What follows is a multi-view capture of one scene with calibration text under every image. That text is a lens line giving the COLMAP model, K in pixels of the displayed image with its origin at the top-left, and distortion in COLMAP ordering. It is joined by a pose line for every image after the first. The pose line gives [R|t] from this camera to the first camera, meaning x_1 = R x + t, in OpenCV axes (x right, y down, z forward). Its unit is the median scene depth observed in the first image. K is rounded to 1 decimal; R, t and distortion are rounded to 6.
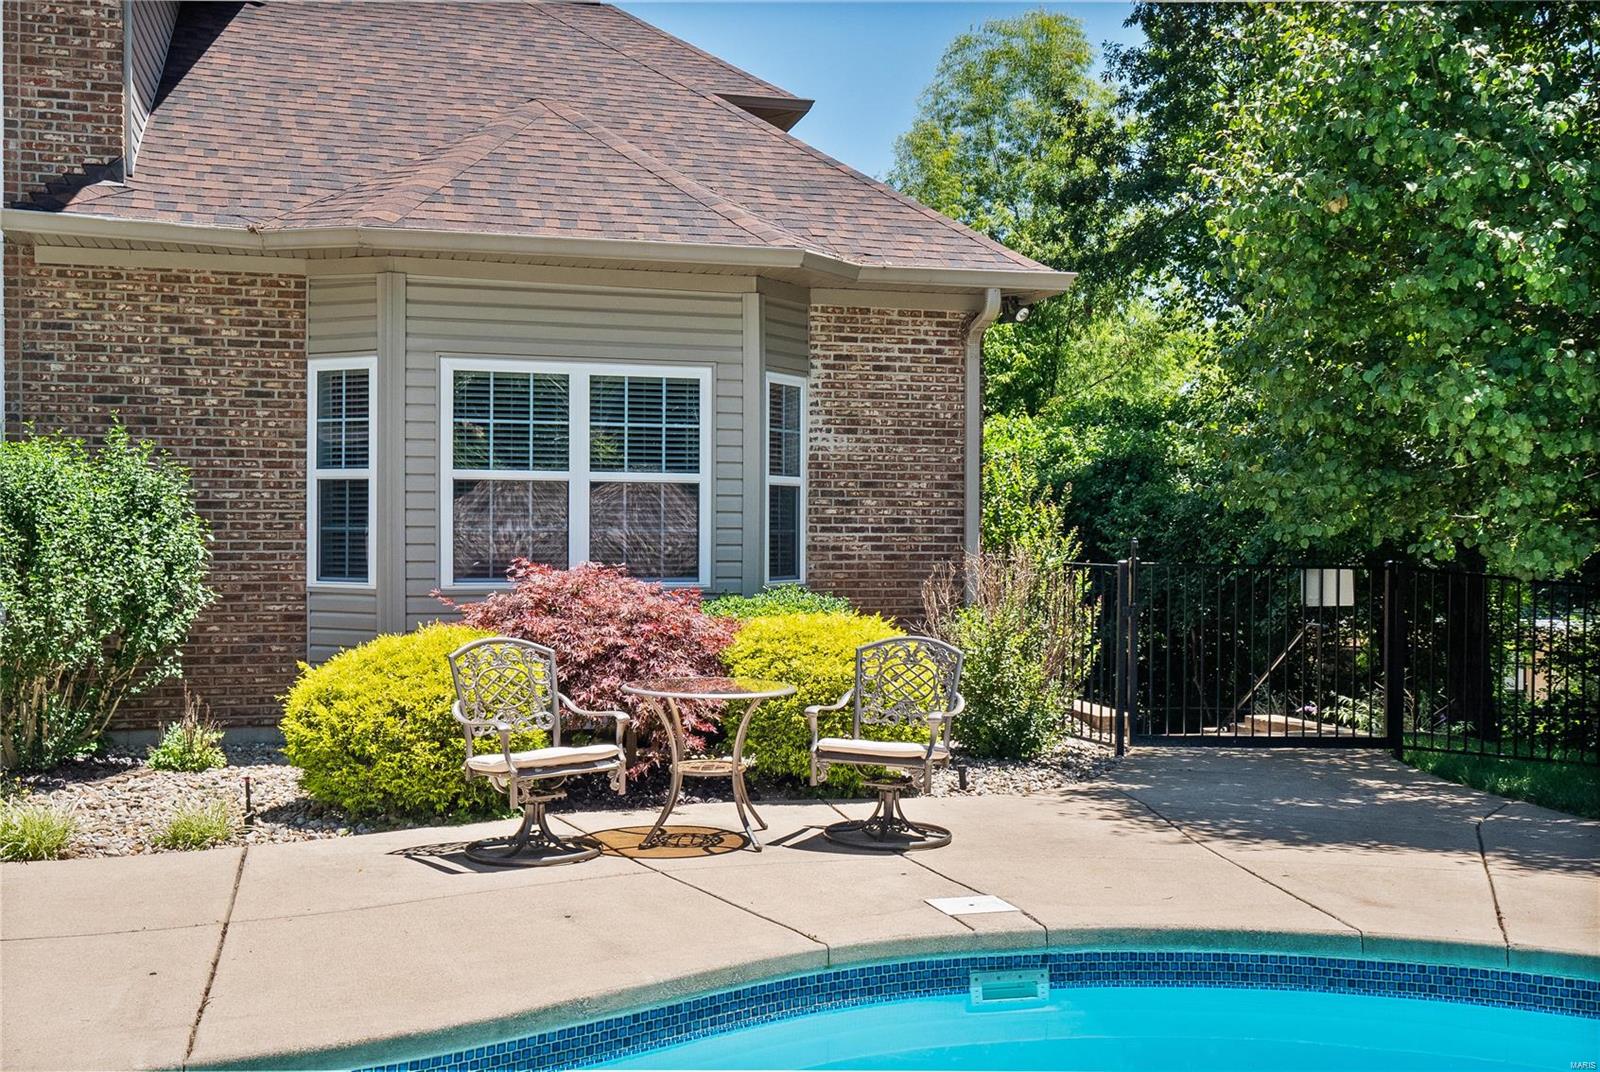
lens RADIAL K [[1621.3, 0, 800.0], [0, 1621.3, 536.0], [0, 0, 1]] dist [0.010360, 0.005619]
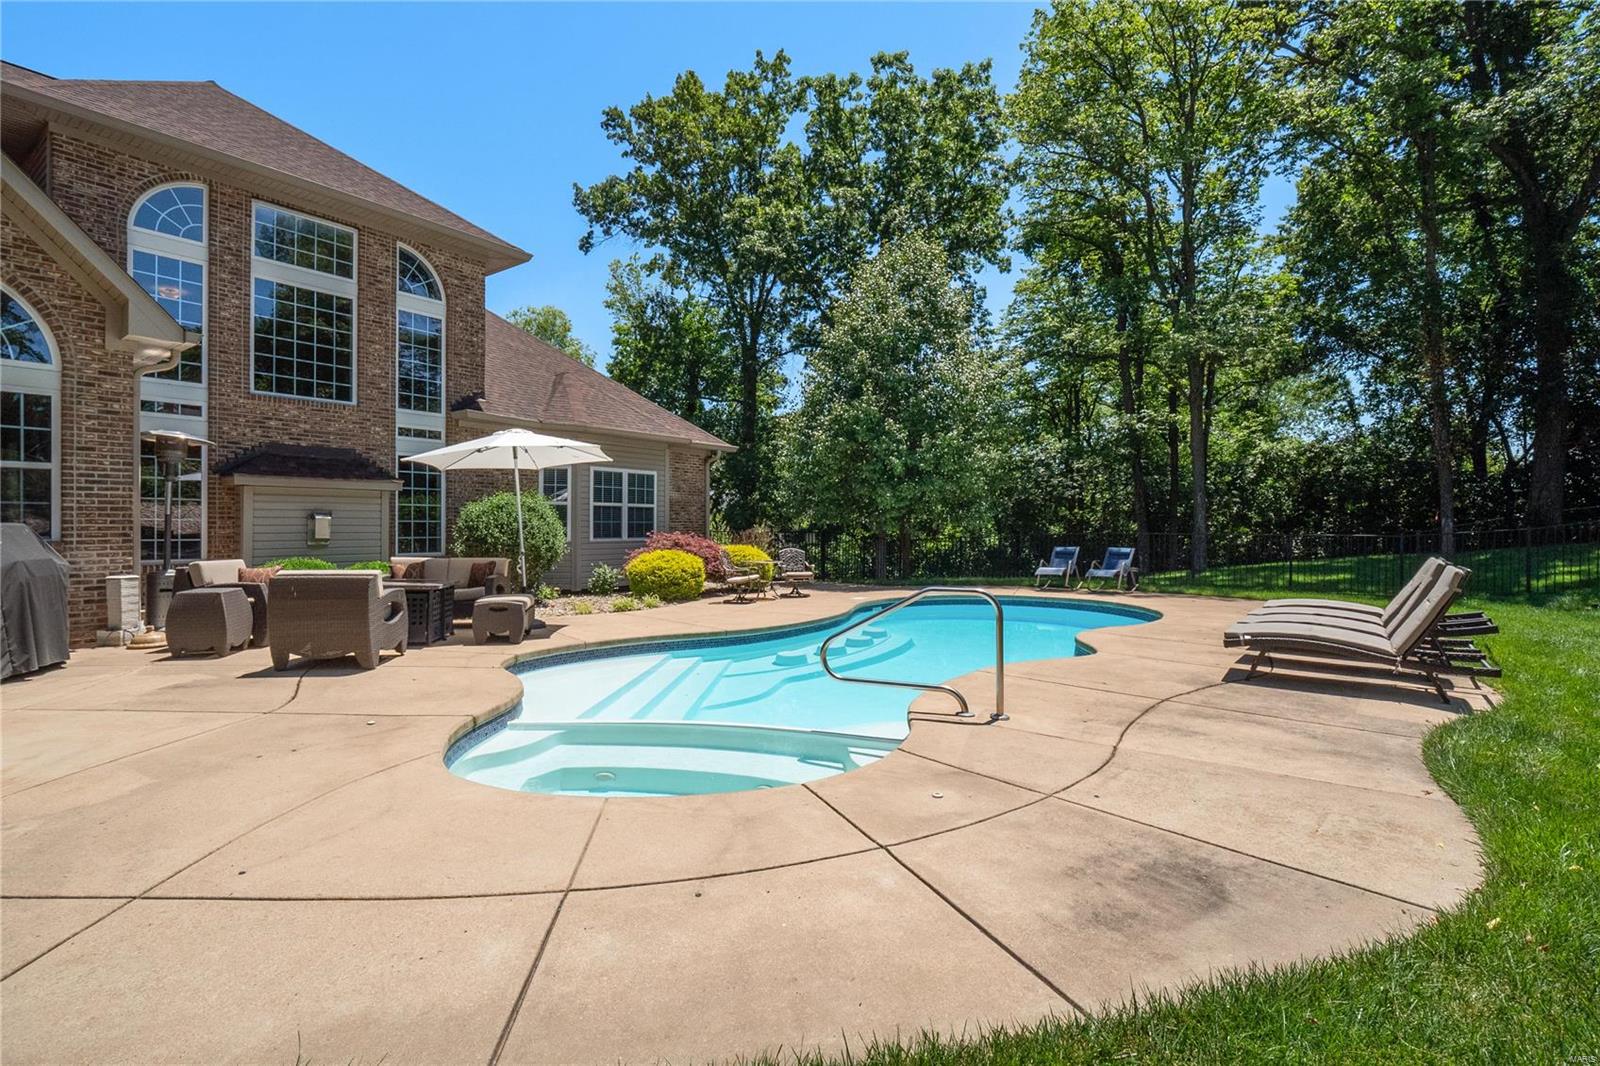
lens RADIAL K [[755.0, 0, 800.0], [0, 755.0, 533.0], [0, 0, 1]] dist [-0.006924, 0.000044]
pose [[0.806441, -0.005095, 0.591293, -0.740683], [-0.003440, 0.999906, 0.013306, -0.003100], [-0.591305, -0.012765, 0.806347, -0.389433]]
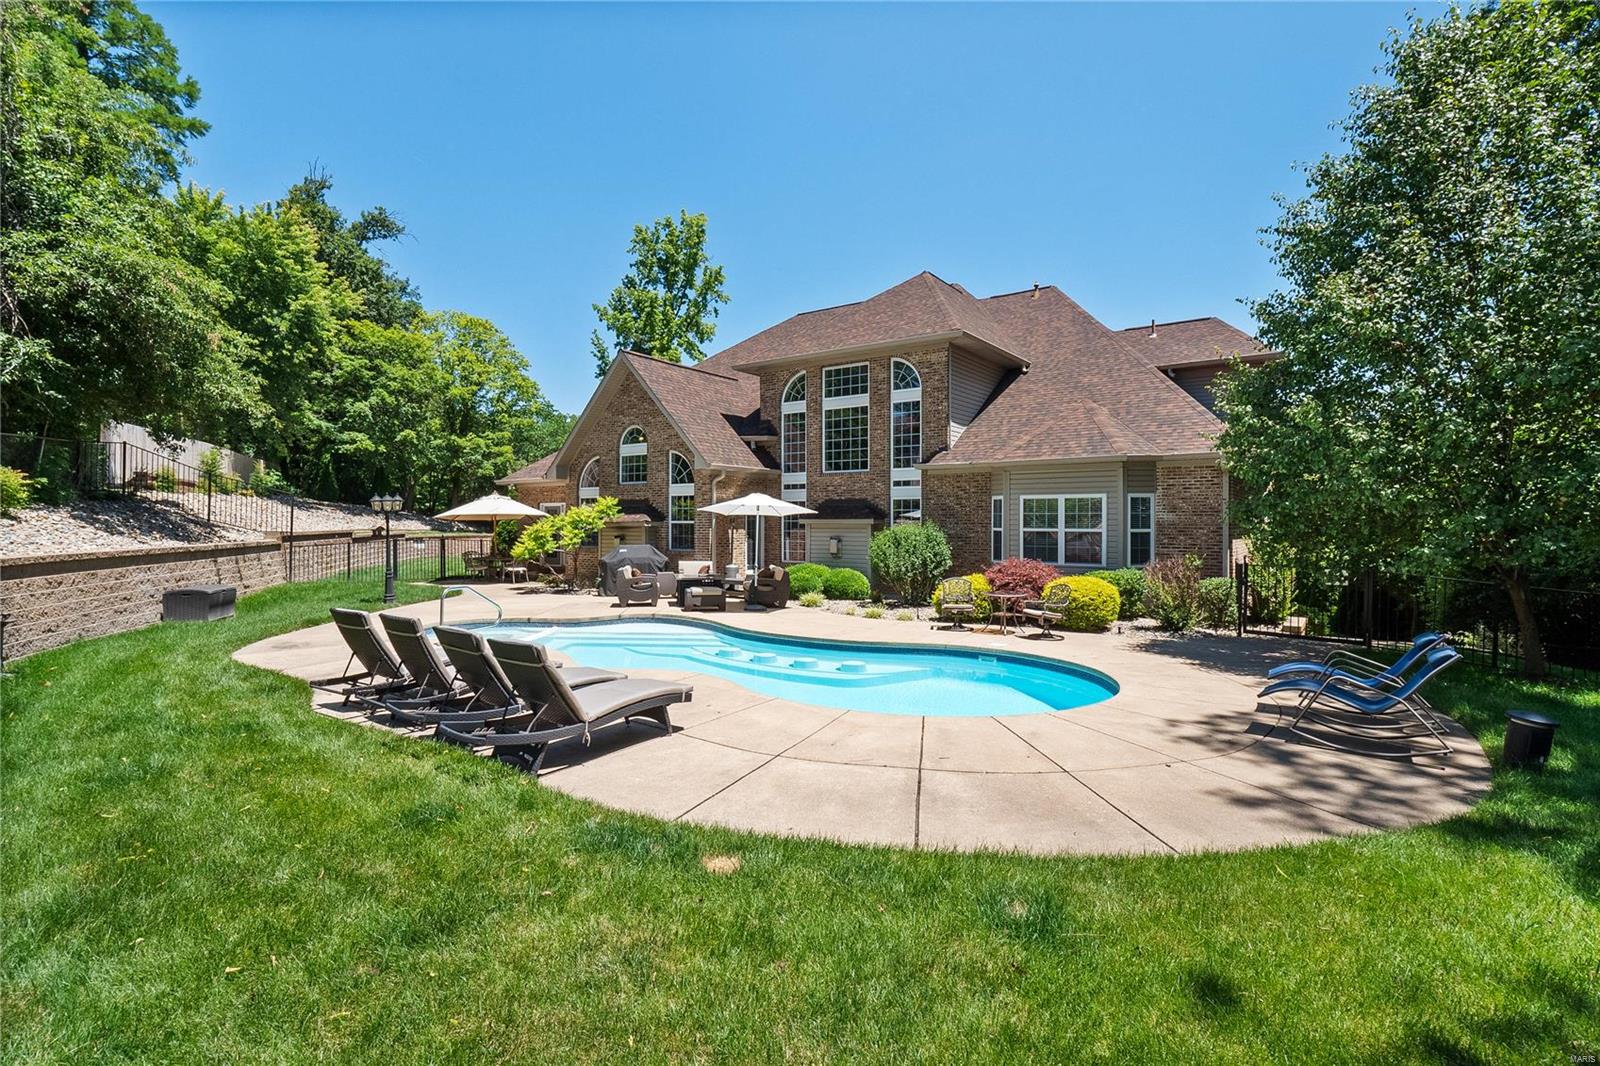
lens RADIAL K [[755.0, 0, 800.0], [0, 755.0, 533.0], [0, 0, 1]] dist [-0.006924, 0.000044]
pose [[0.625622, 0.009607, -0.780067, 0.723469], [0.003179, 0.999884, 0.014864, -0.055768], [0.780120, -0.011779, 0.625519, -0.354498]]
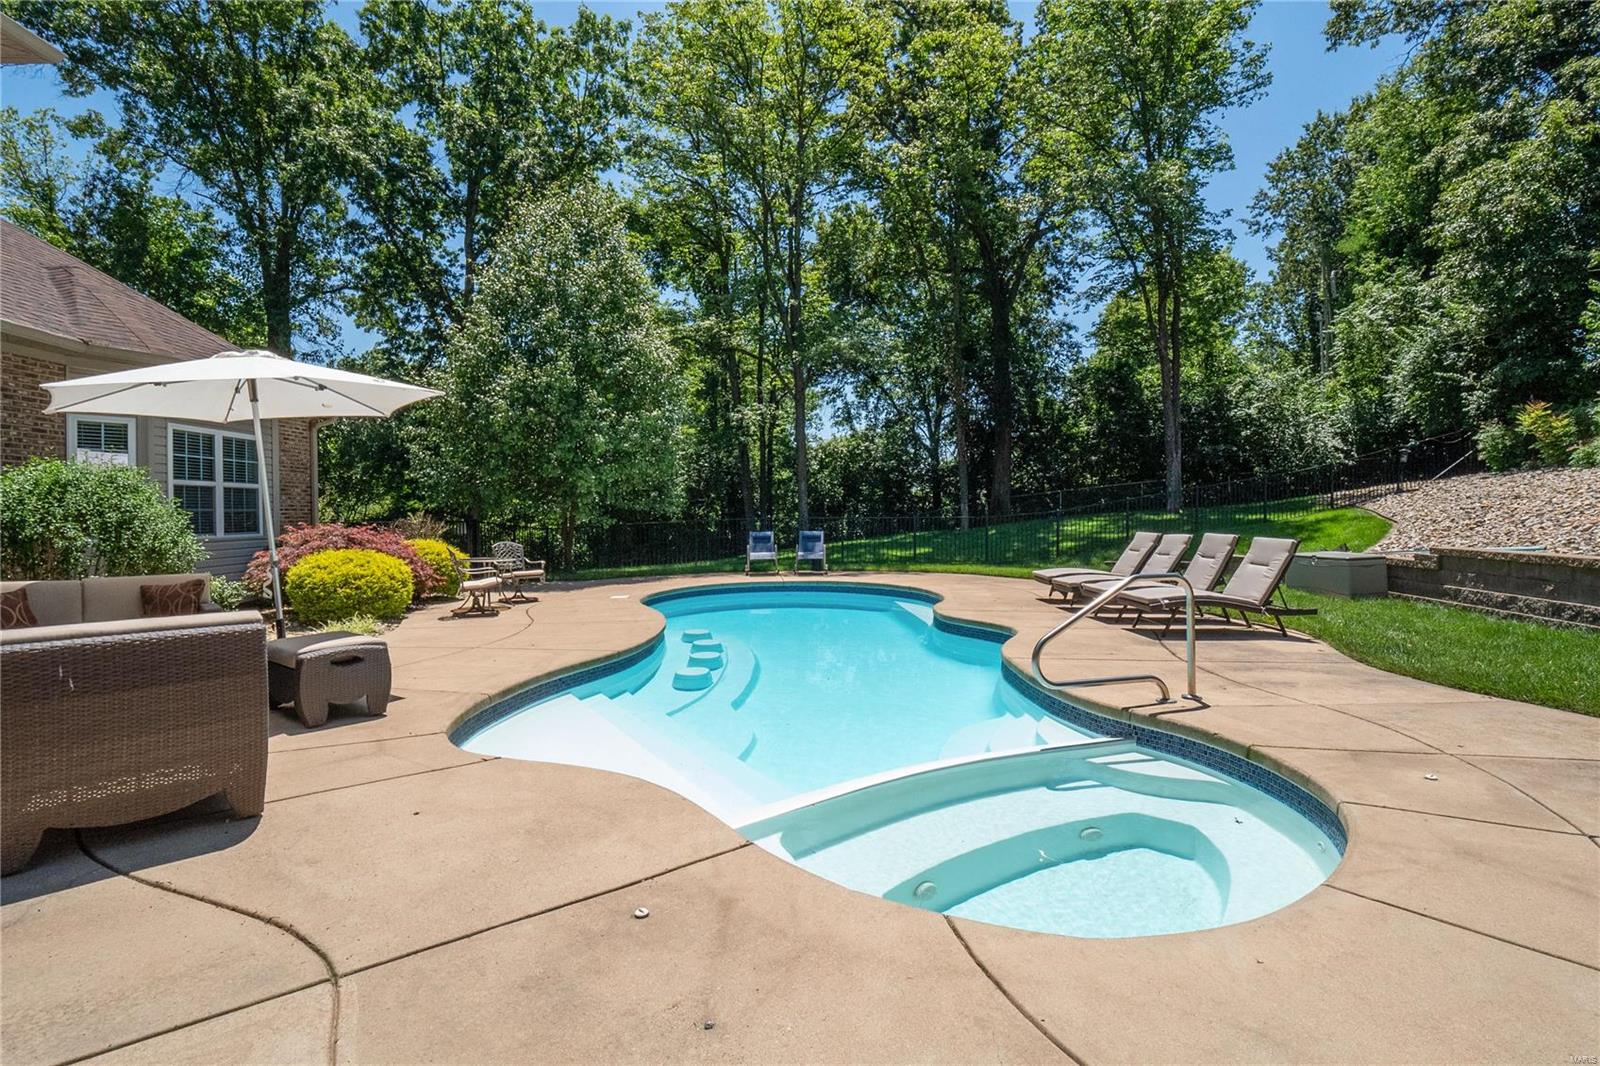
lens RADIAL K [[756.8, 0, 797.8], [0, 756.8, 517.7], [0, 0, 1]] dist [-0.000289, 0.000461]
pose [[0.263749, -0.012255, 0.964513, -0.891918], [0.002103, 0.999924, 0.012130, -0.004371], [-0.964589, -0.001171, 0.263755, 0.027917]]
